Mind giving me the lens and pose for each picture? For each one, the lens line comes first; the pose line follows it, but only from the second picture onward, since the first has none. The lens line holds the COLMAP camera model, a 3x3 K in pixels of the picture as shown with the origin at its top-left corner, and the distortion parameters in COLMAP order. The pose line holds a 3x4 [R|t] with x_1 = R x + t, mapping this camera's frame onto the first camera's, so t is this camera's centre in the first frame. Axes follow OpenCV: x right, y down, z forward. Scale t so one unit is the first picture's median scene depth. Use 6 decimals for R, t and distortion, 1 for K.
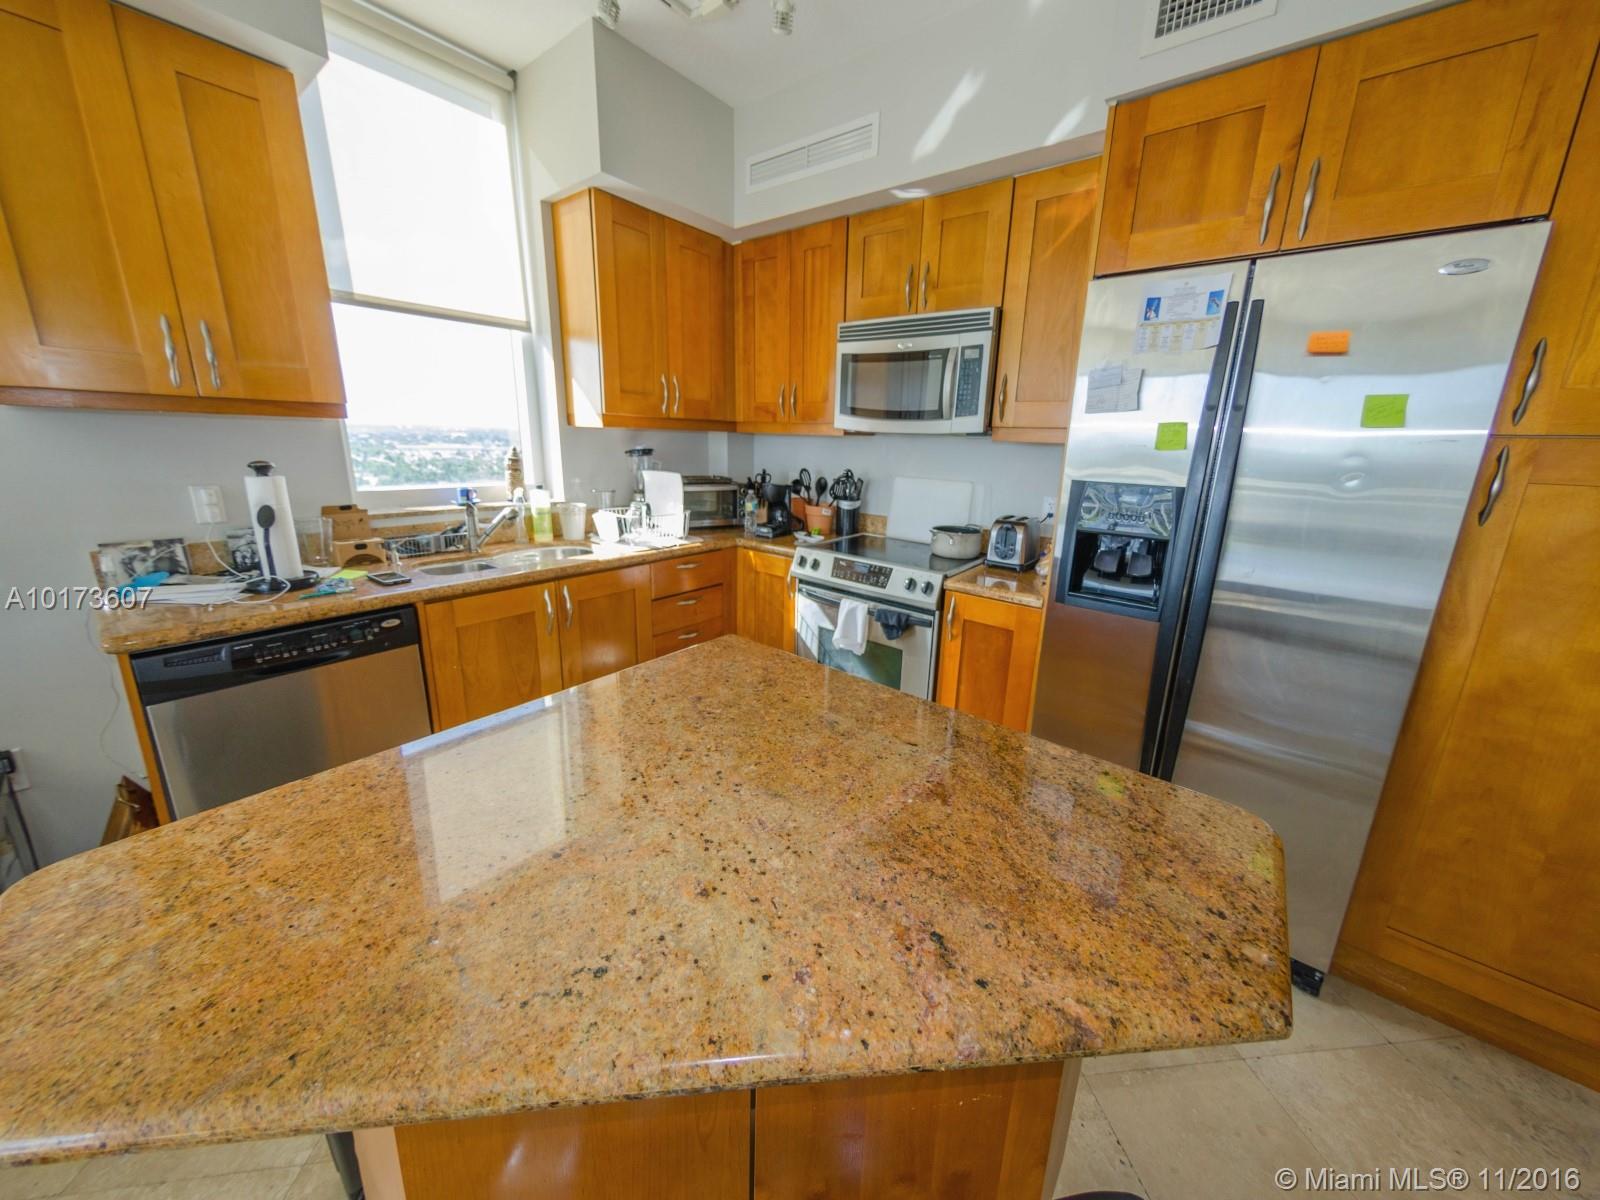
lens RADIAL K [[511.0, 0, 938.6], [0, 511.0, 590.3], [0, 0, 1]] dist [0.001538, 0.000076]
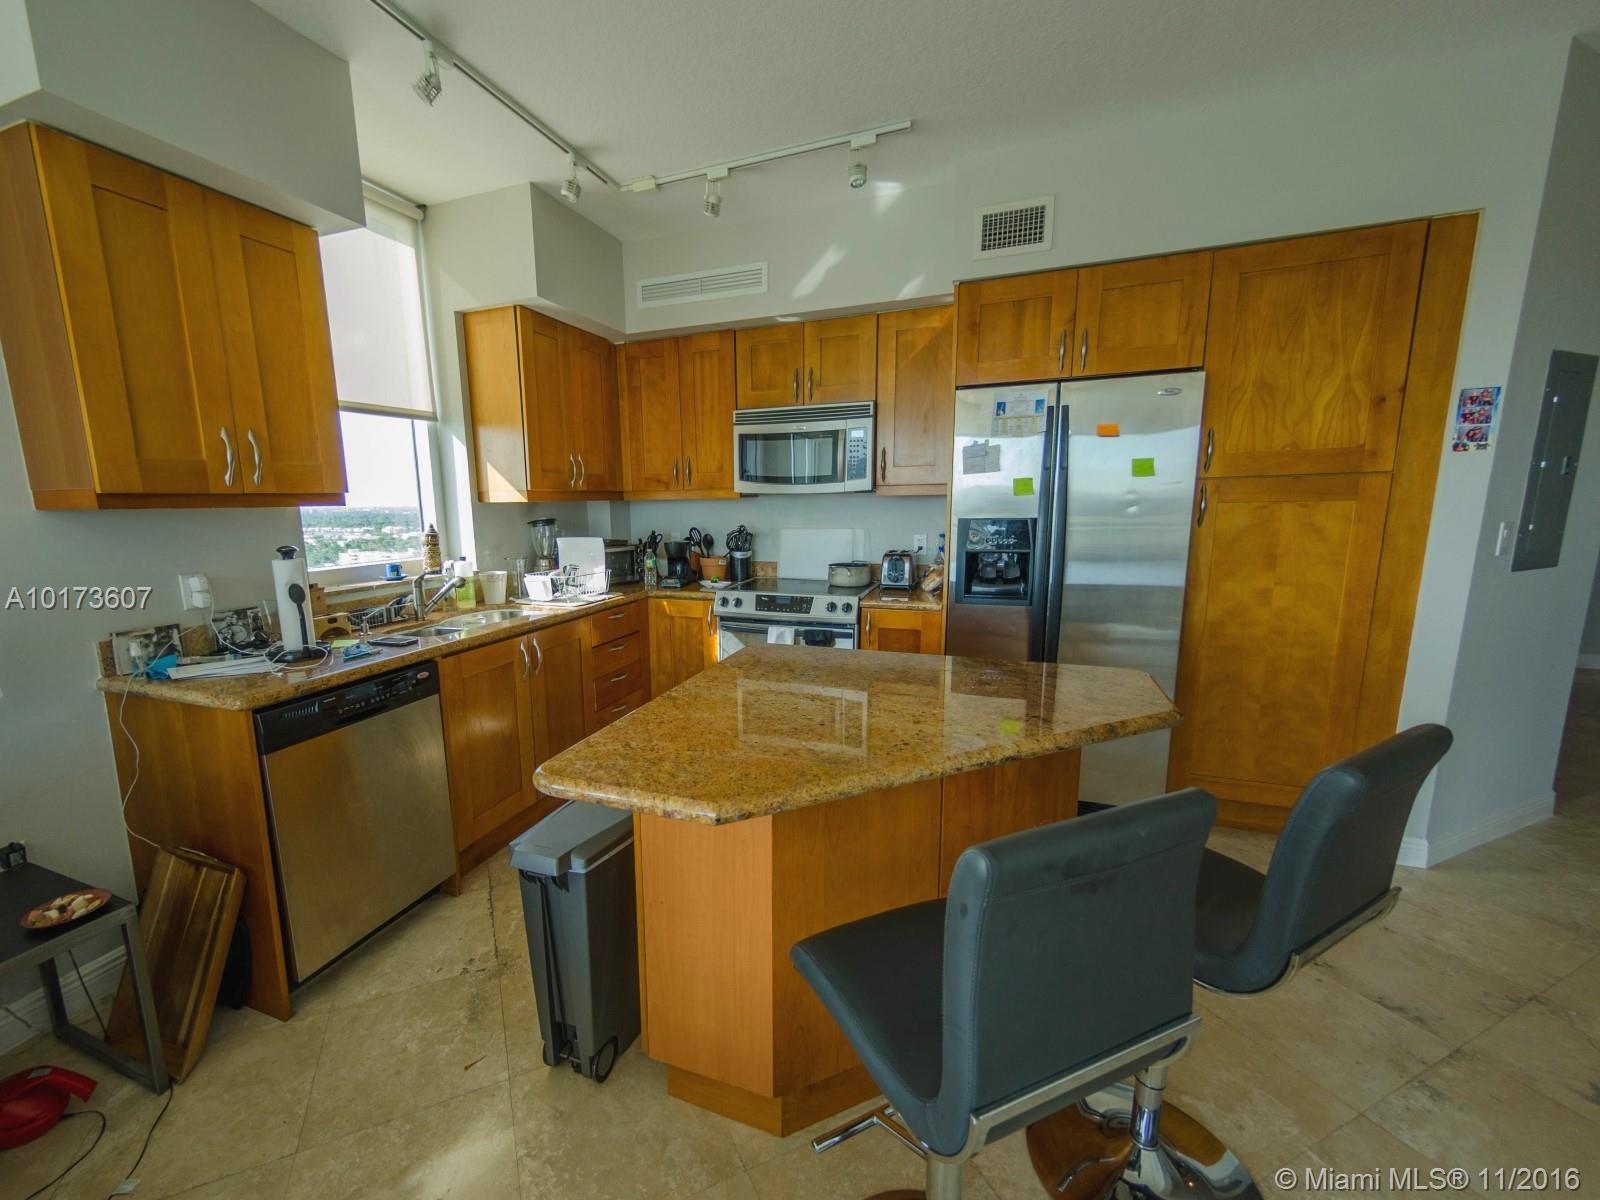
lens RADIAL K [[566.5, 0, 777.5], [0, 566.5, 608.9], [0, 0, 1]] dist [0.000279, 0.000006]
pose [[0.977138, -0.089734, 0.192742, -0.435845], [0.106675, 0.991121, -0.079375, 0.085961], [-0.183908, 0.098121, 0.978034, -0.352526]]
